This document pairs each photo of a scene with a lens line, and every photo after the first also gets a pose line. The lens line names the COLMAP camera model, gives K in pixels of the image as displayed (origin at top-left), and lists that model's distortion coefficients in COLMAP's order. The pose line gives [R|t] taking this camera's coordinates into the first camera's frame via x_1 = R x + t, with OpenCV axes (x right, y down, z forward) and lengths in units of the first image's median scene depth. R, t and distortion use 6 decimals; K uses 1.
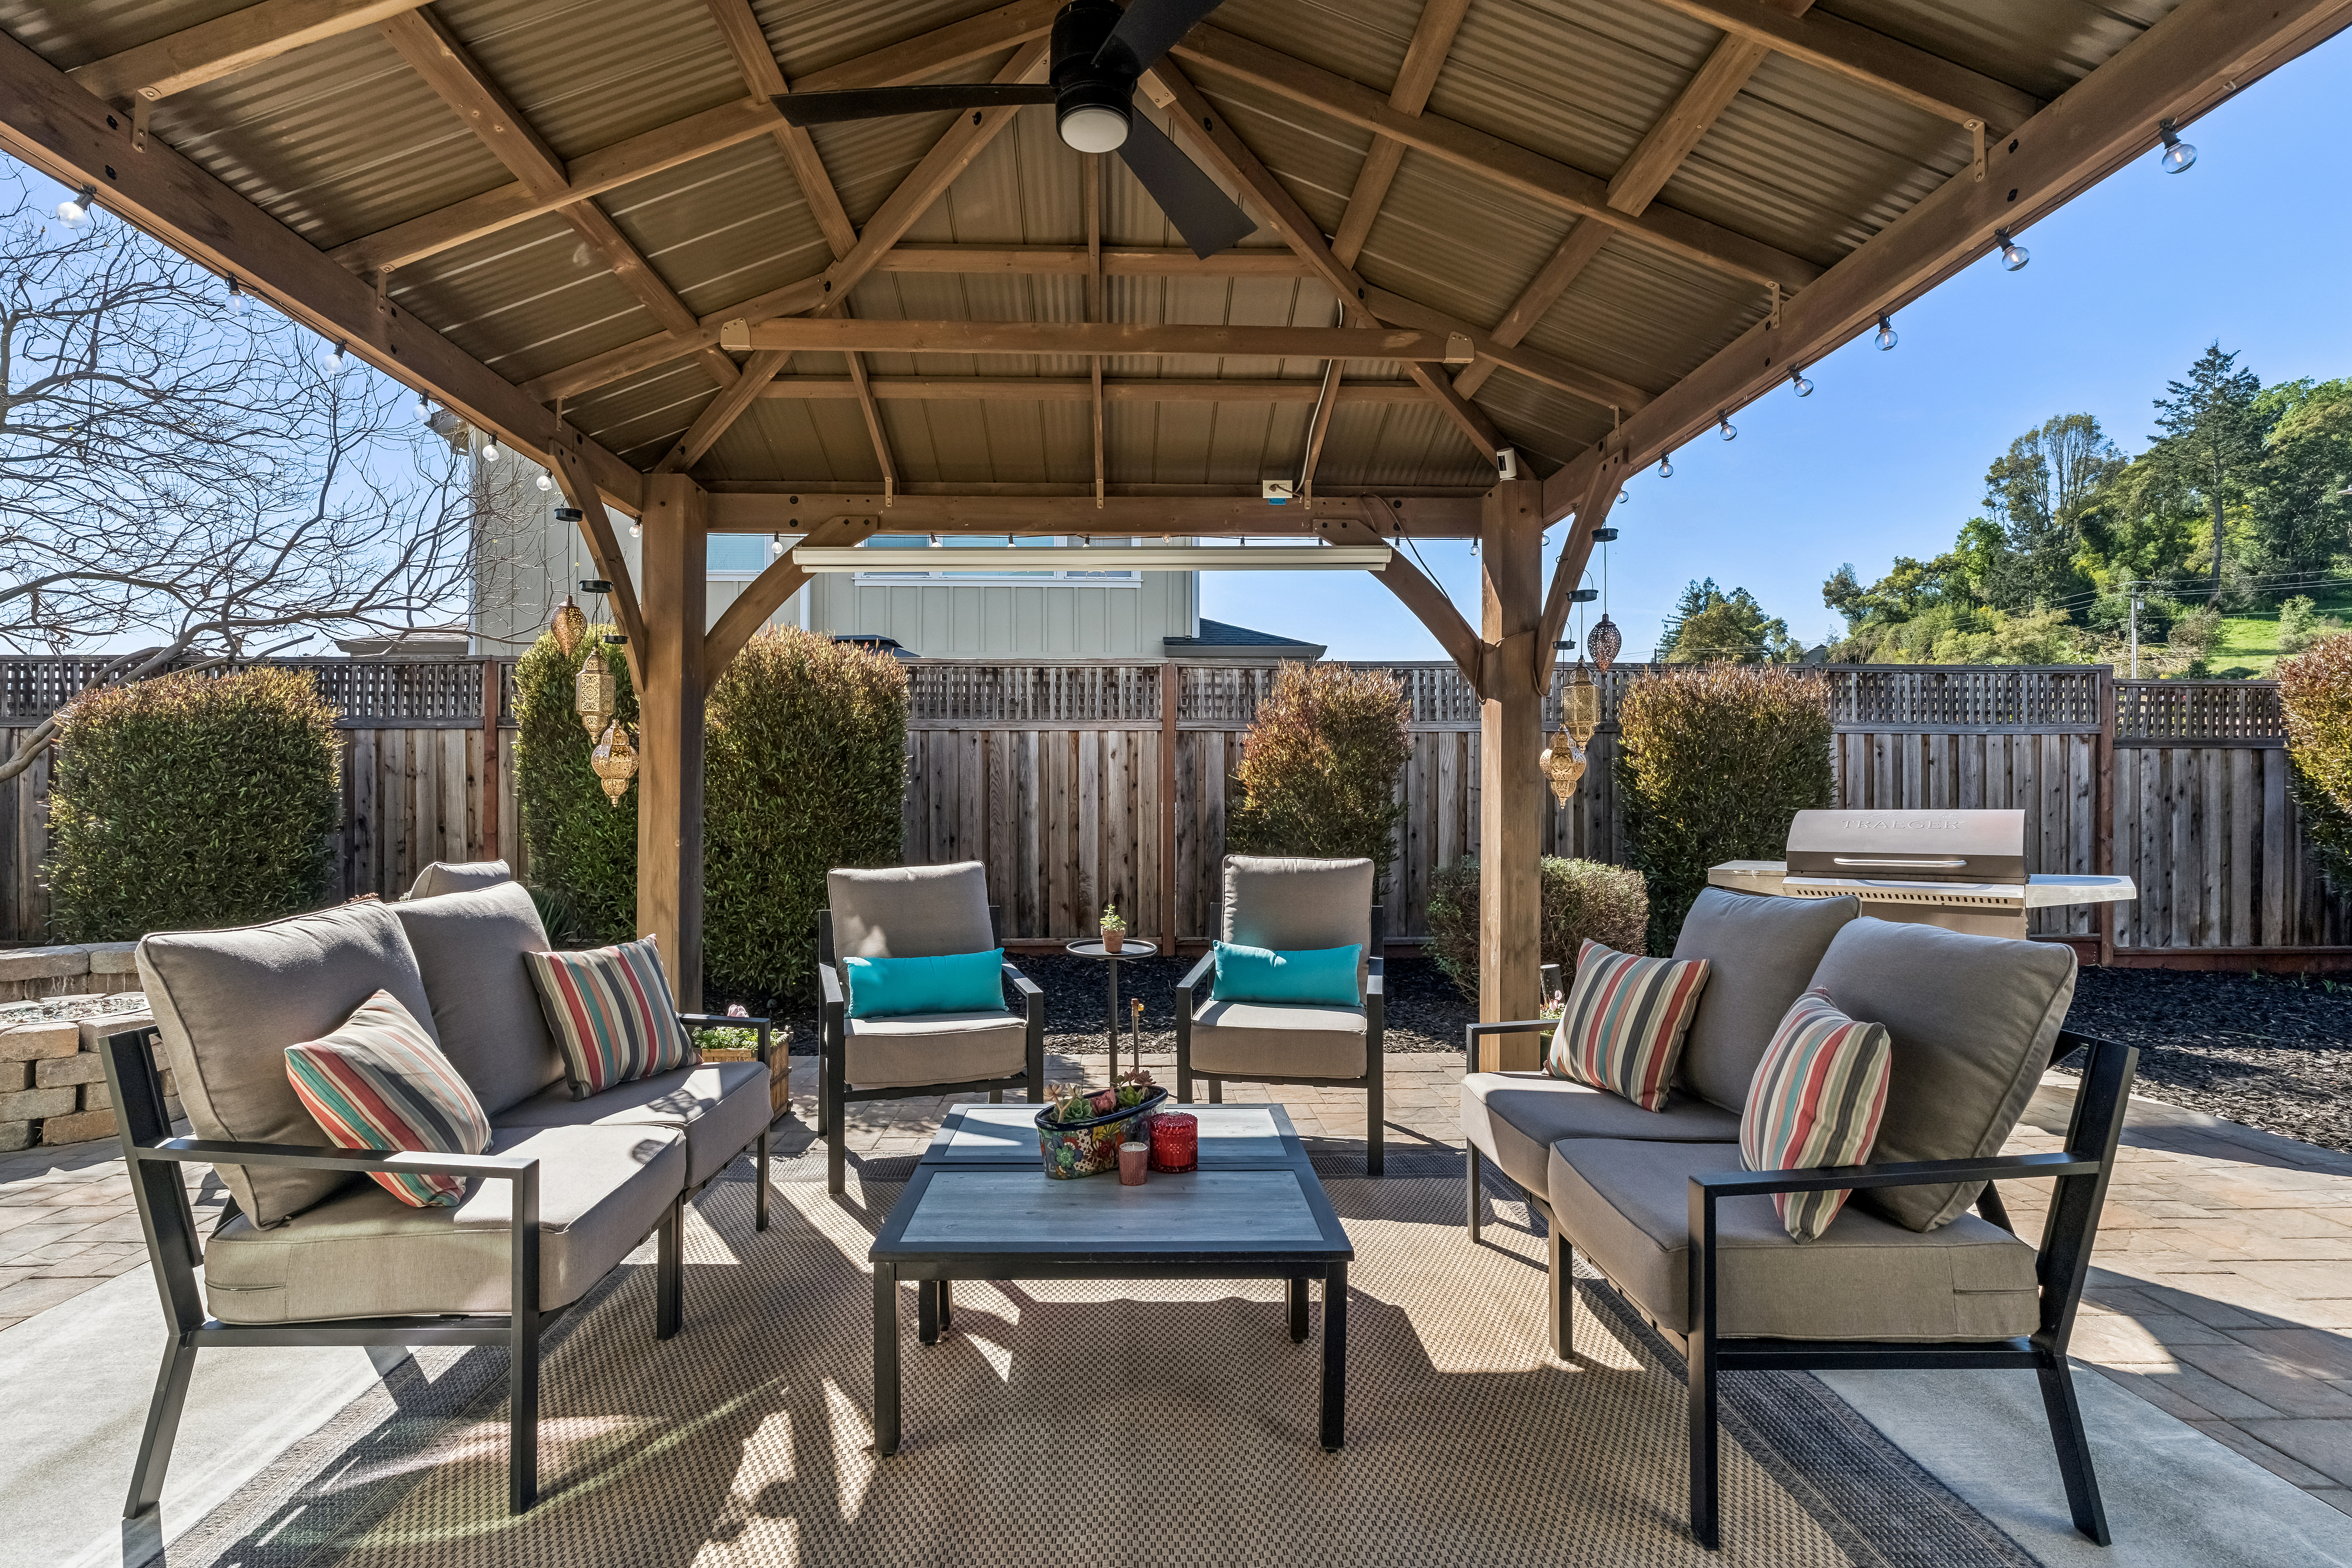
lens RADIAL K [[1084.6, 0, 1141.2], [0, 1084.6, 794.6], [0, 0, 1]] dist [-0.012220, 0.000709]
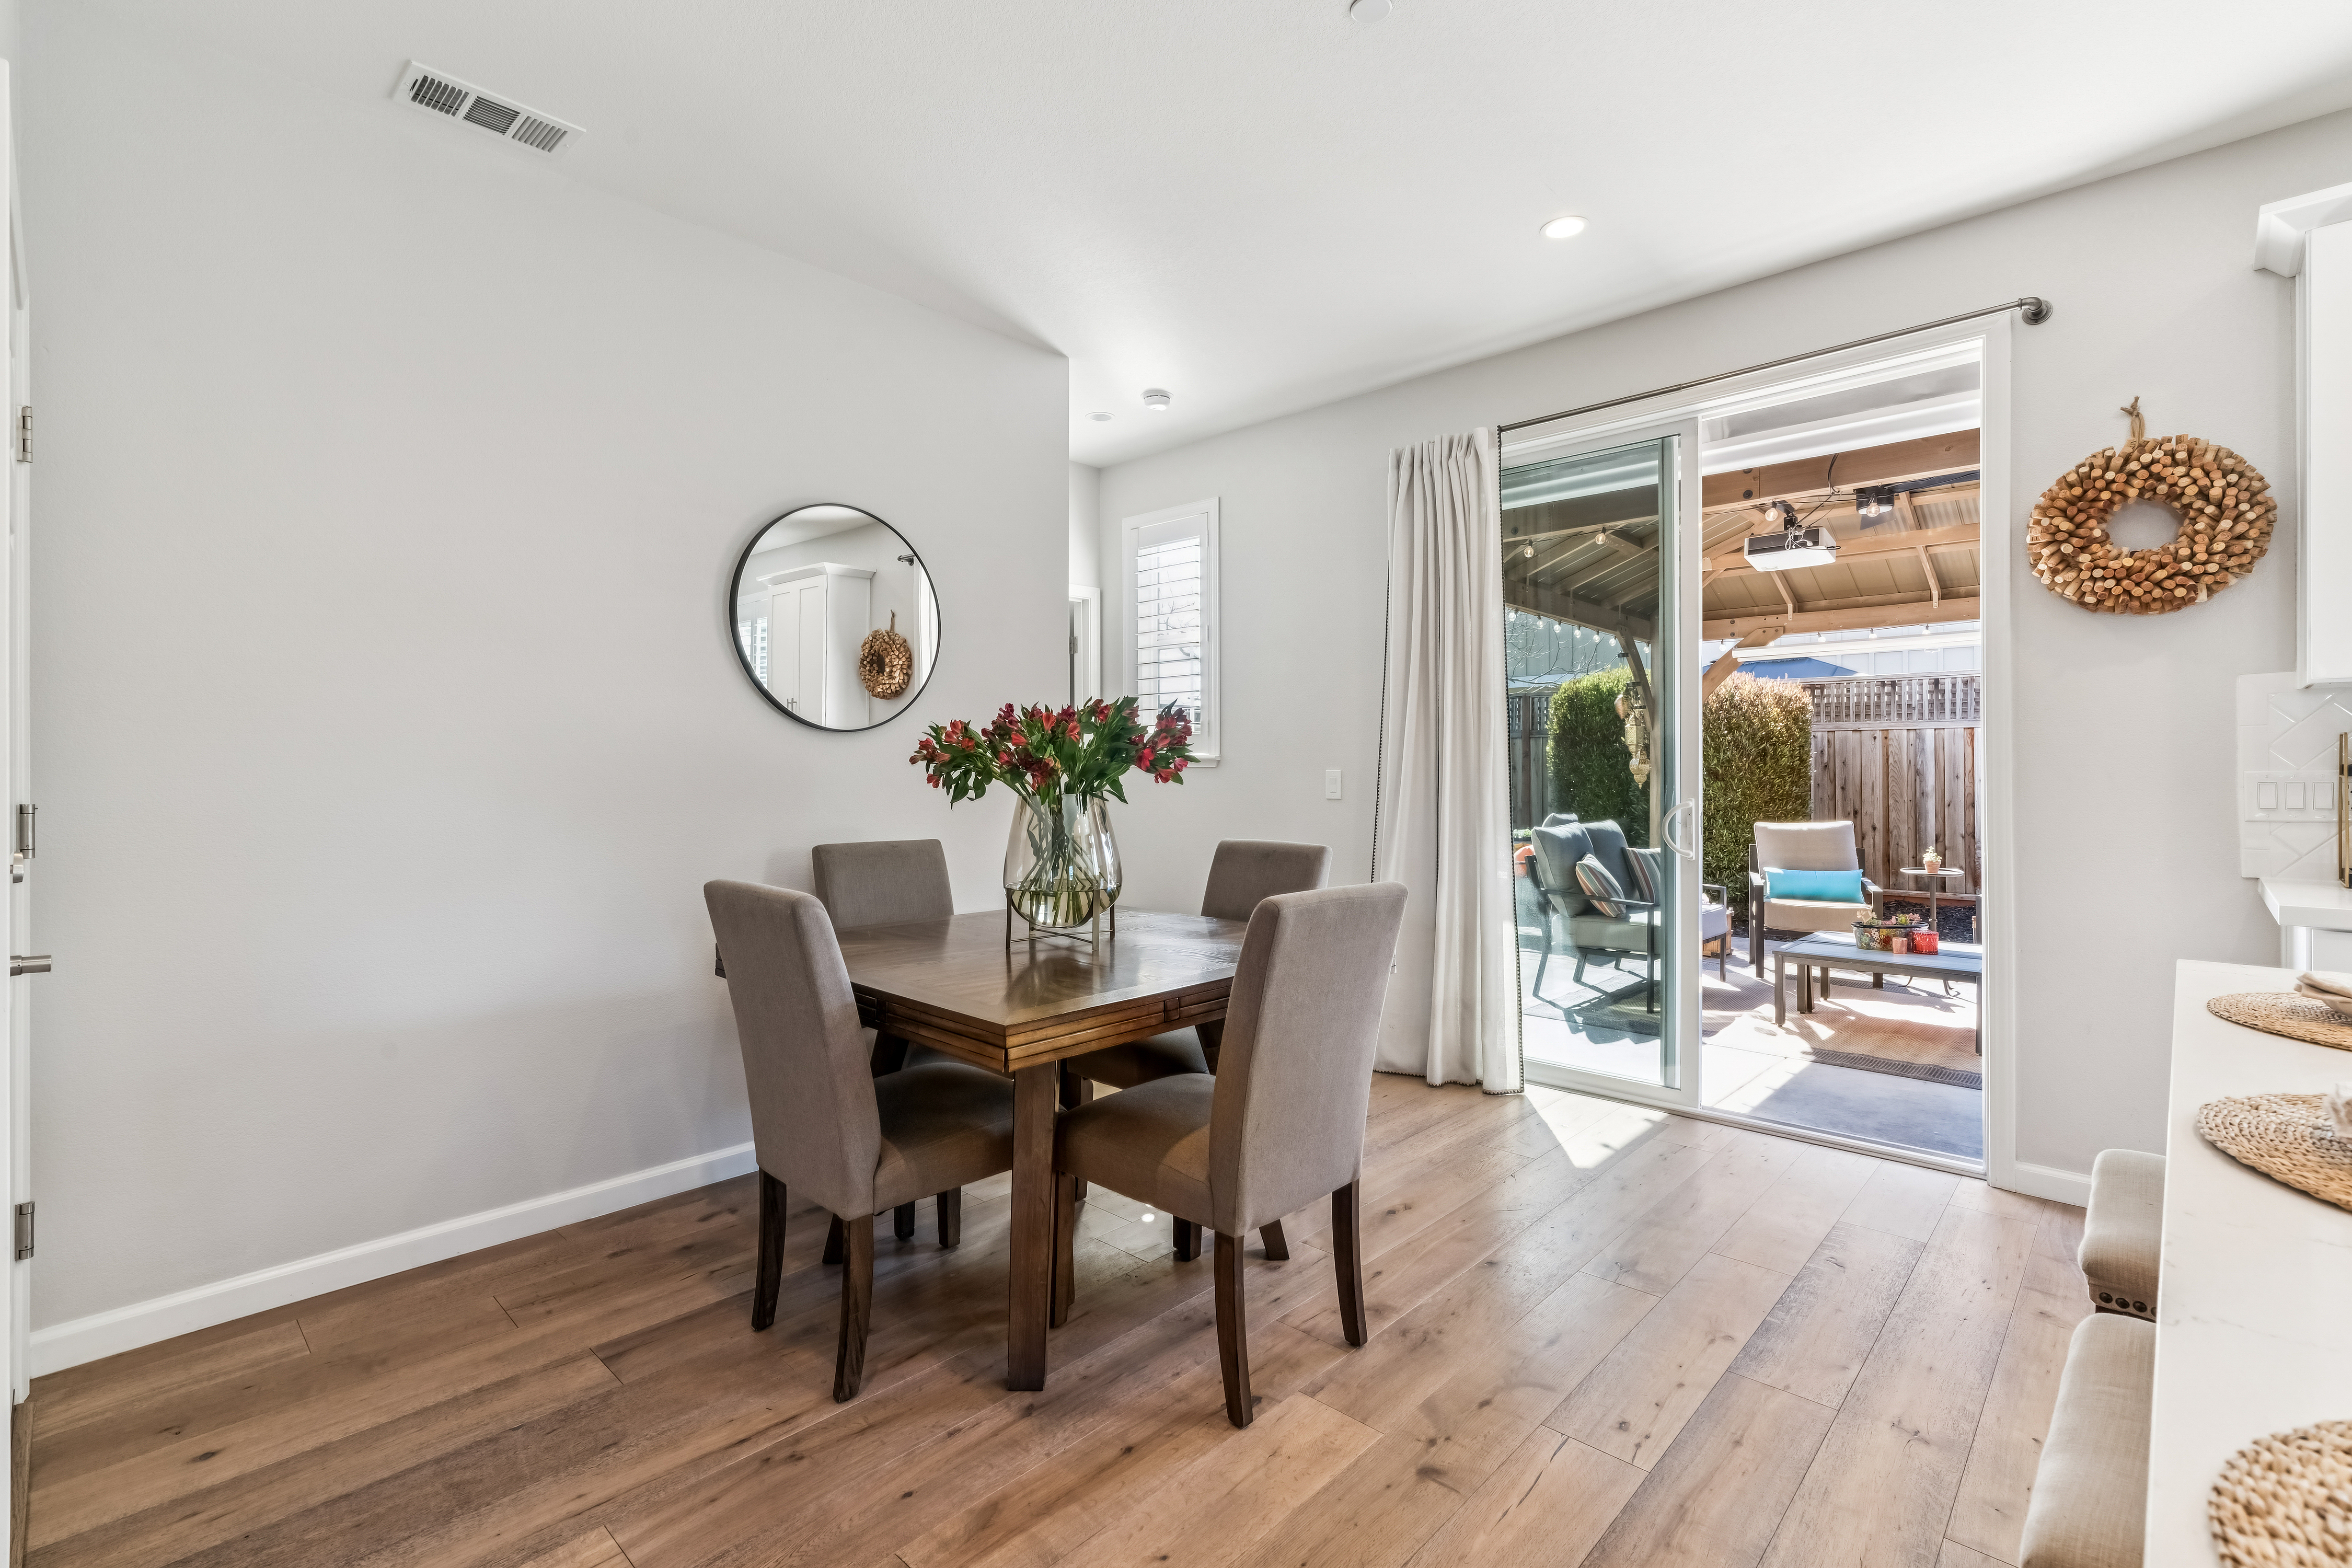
lens RADIAL K [[1062.3, 0, 1166.3], [0, 1062.3, 761.4], [0, 0, 1]] dist [-0.000079, -0.000339]
pose [[0.708656, -0.007413, -0.705515, 0.144749], [0.002162, 0.999963, -0.008335, -0.012115], [0.705551, 0.004381, 0.708646, -0.513610]]
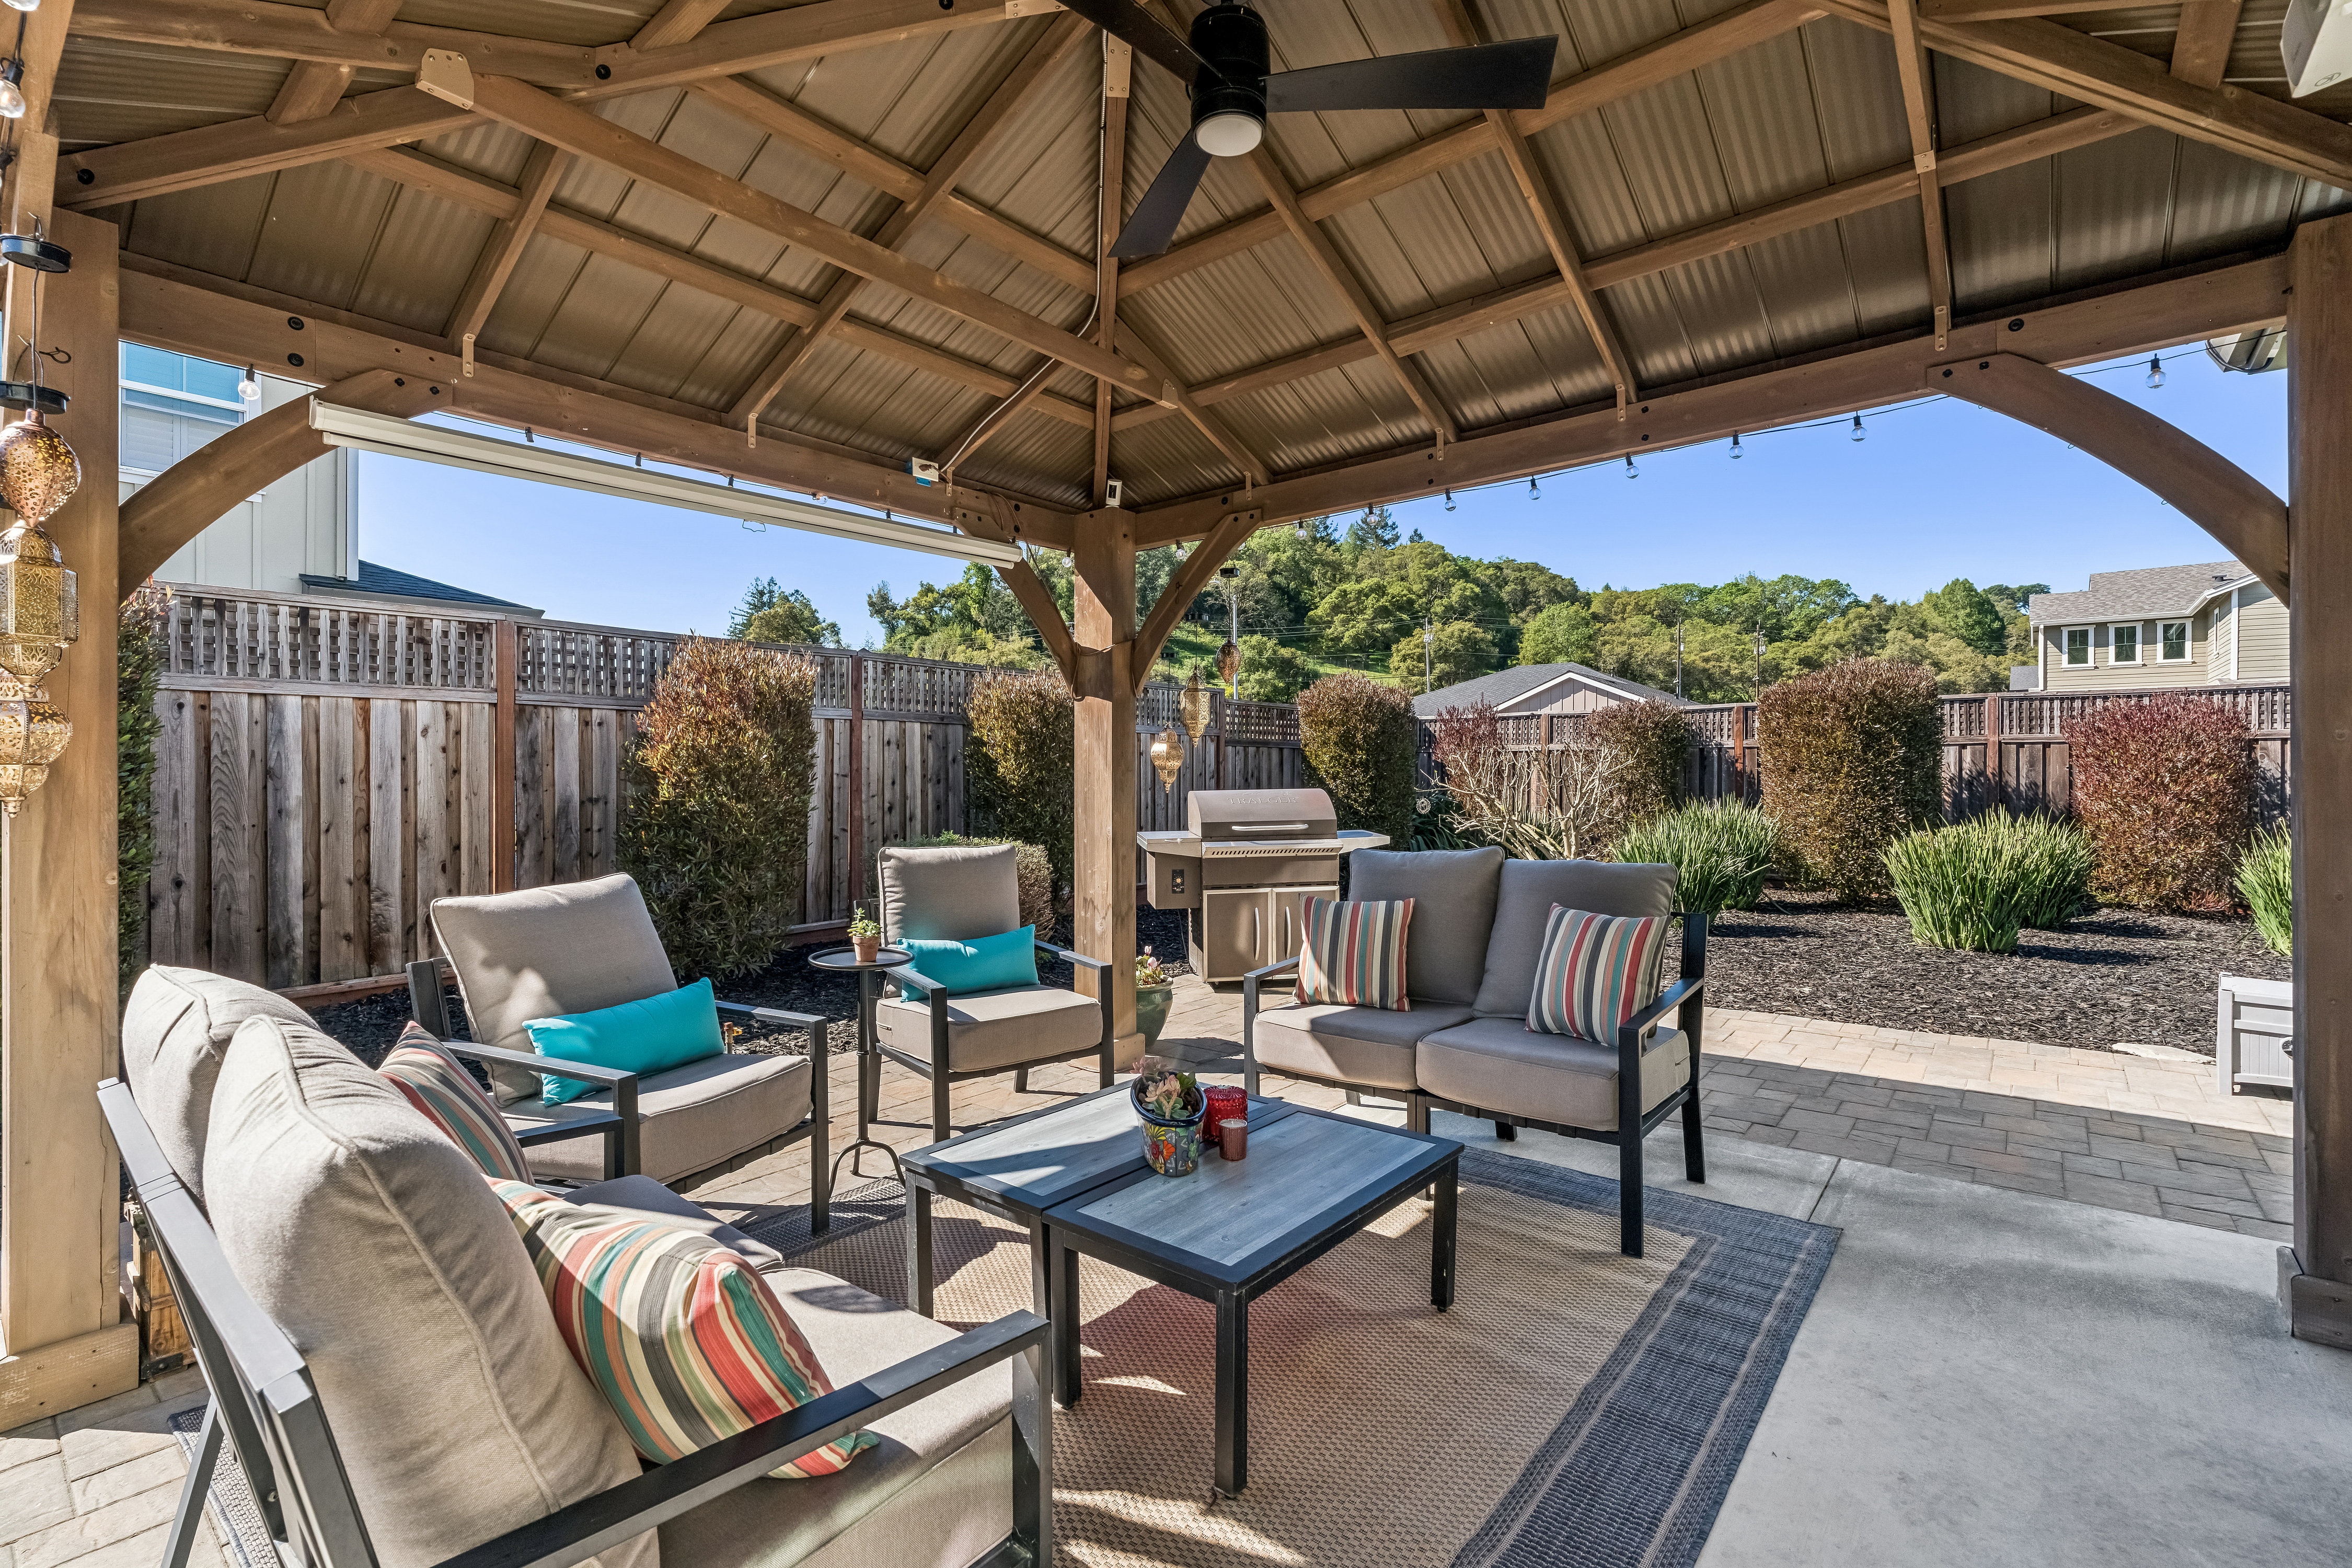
lens RADIAL K [[1056.6, 0, 1176.0], [0, 1056.6, 784.0], [0, 0, 1]] dist [-0.019783, 0.010463]
pose [[0.650862, -0.009714, 0.759134, -0.244066], [0.005502, 0.999952, 0.008078, -0.003134], [-0.759176, -0.001080, 0.650885, 0.114769]]
